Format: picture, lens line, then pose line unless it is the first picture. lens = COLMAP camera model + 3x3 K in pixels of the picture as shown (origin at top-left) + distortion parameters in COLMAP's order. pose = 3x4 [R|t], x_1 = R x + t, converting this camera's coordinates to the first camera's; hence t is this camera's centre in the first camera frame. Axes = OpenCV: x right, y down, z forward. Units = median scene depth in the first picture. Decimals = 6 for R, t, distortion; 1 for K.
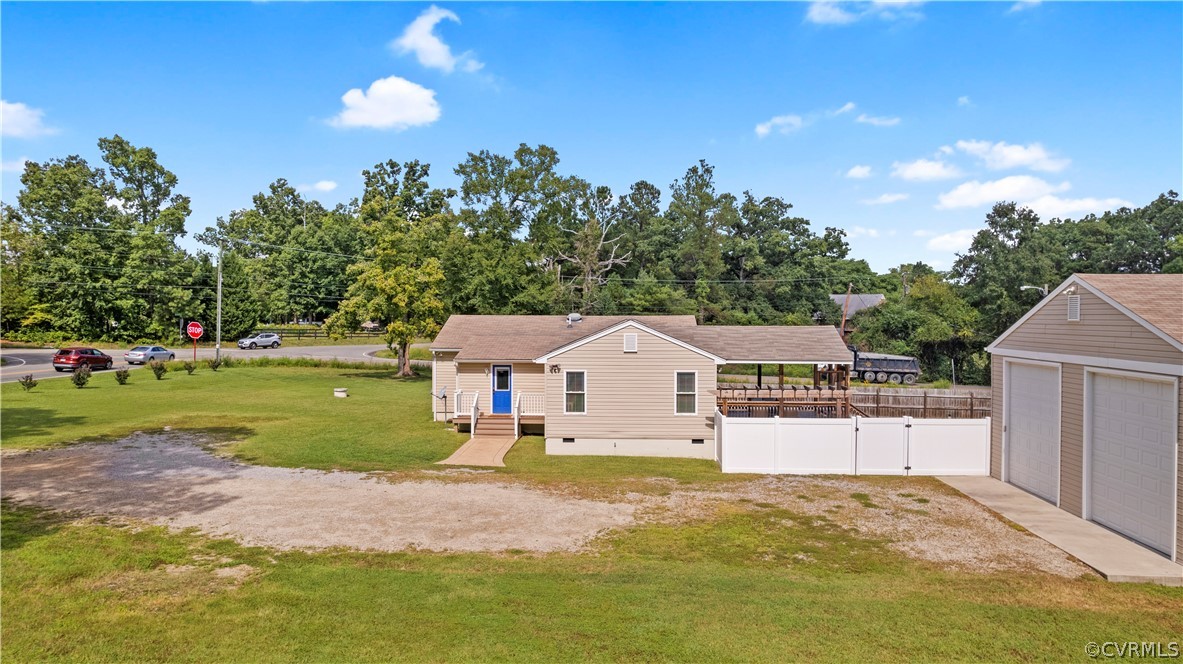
lens RADIAL K [[758.0, 0, 598.4], [0, 758.0, 313.3], [0, 0, 1]] dist [-0.086796, 0.077950]
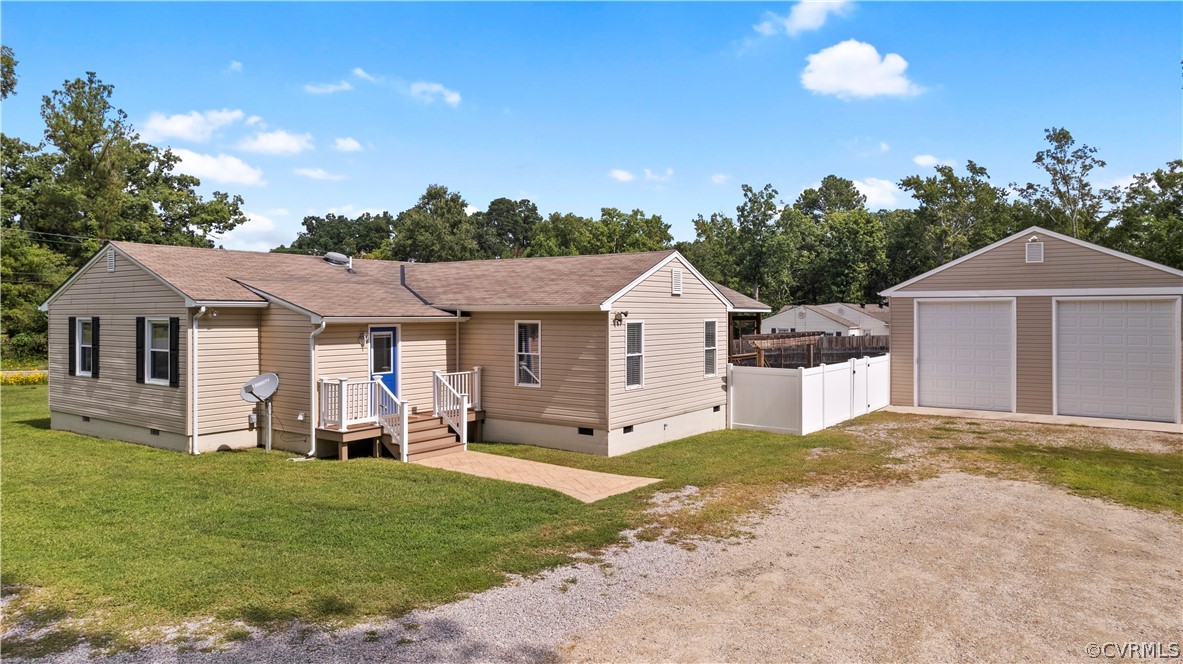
lens RADIAL K [[758.0, 0, 598.4], [0, 758.0, 313.3], [0, 0, 1]] dist [-0.086796, 0.077950]
pose [[0.543344, -0.004801, 0.839496, -0.598732], [0.000232, 0.999984, 0.005568, 0.064697], [-0.839510, -0.002830, 0.543337, 0.669849]]
